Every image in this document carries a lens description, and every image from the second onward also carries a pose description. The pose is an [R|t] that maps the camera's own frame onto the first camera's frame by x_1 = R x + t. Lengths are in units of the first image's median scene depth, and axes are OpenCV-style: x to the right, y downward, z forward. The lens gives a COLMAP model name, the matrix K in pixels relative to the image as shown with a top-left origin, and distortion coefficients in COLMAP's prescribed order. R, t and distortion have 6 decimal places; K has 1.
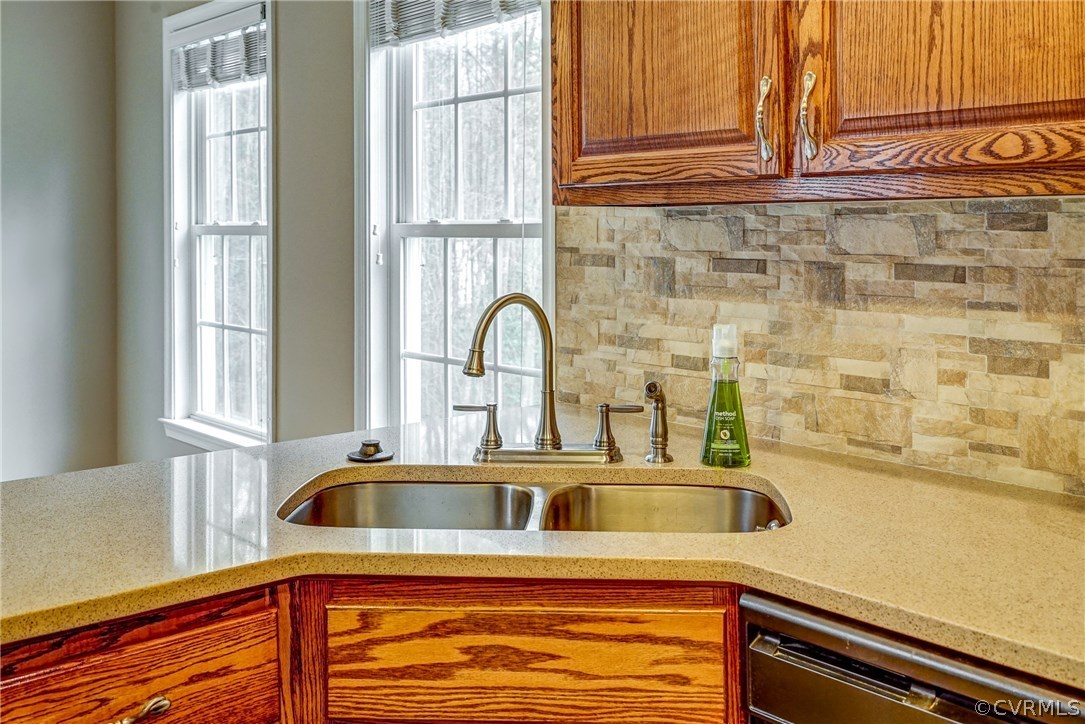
lens RADIAL K [[1090.0, 0, 543.0], [0, 1090.0, 357.7], [0, 0, 1]] dist [0.010623, 0.000000]
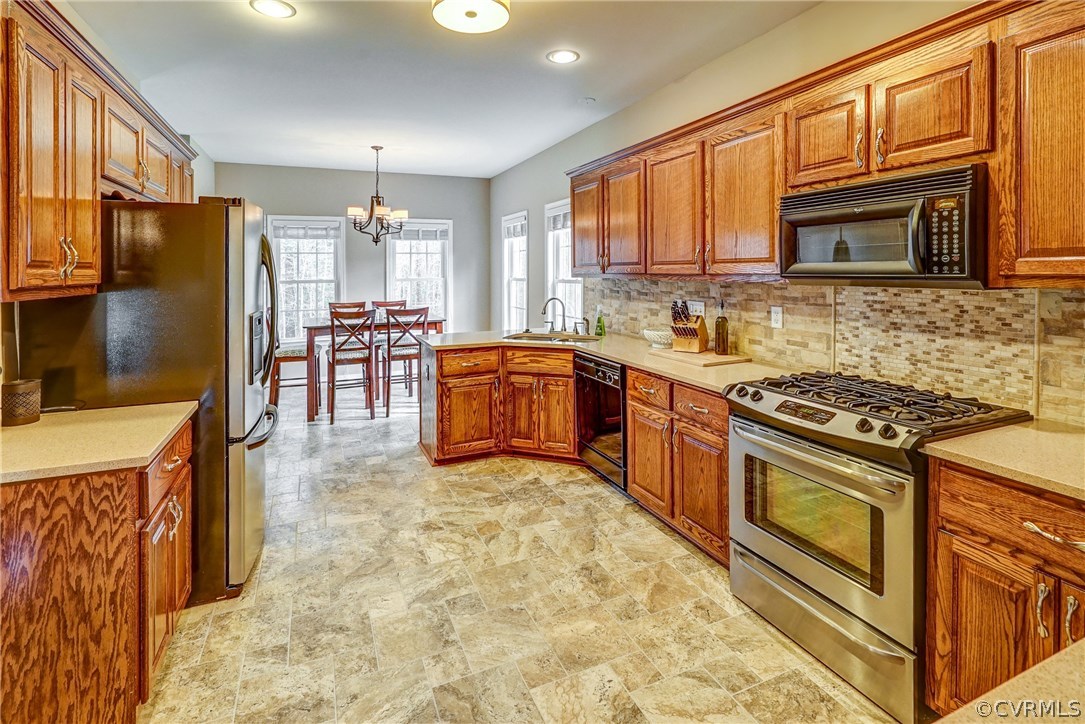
lens RADIAL K [[500.3, 0, 544.5], [0, 500.3, 319.9], [0, 0, 1]] dist [-0.002036, 0.000238]
pose [[0.959792, 0.017753, -0.280150, 0.537941], [-0.022198, 0.999673, -0.012703, 0.065310], [0.279833, 0.018411, 0.959872, -1.097878]]
